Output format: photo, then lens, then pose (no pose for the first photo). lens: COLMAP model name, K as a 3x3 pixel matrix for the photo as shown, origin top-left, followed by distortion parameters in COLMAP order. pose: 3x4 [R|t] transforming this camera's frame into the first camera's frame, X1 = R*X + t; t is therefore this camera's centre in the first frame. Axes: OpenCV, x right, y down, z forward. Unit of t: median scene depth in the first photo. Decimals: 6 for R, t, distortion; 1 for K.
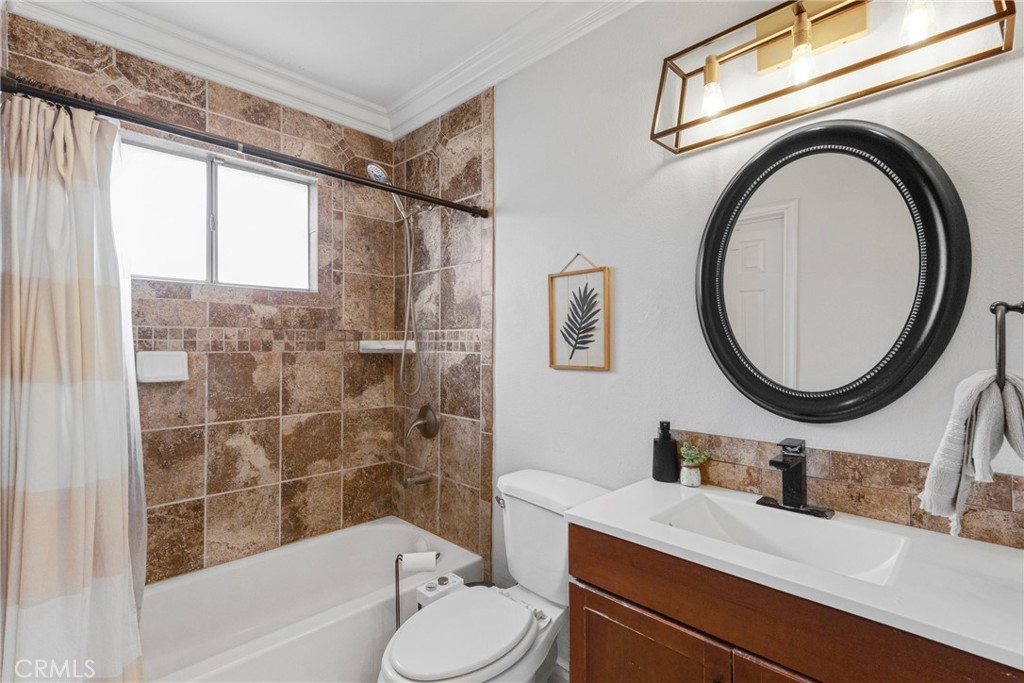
lens RADIAL K [[462.4, 0, 505.3], [0, 462.4, 343.1], [0, 0, 1]] dist [0.002867, 0.000148]
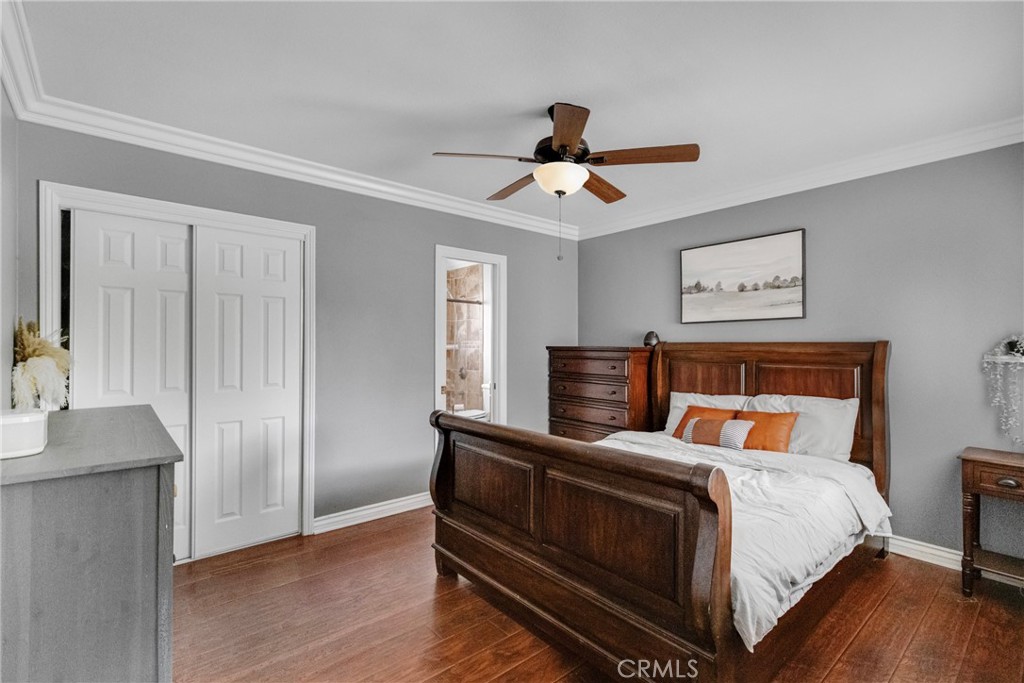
lens RADIAL K [[462.4, 0, 505.3], [0, 462.4, 343.1], [0, 0, 1]] dist [0.002867, 0.000148]
pose [[0.996010, -0.004733, -0.089114, 0.354177], [0.003822, 0.999939, -0.010390, 0.015769], [0.089158, 0.010008, 0.995967, -1.840775]]
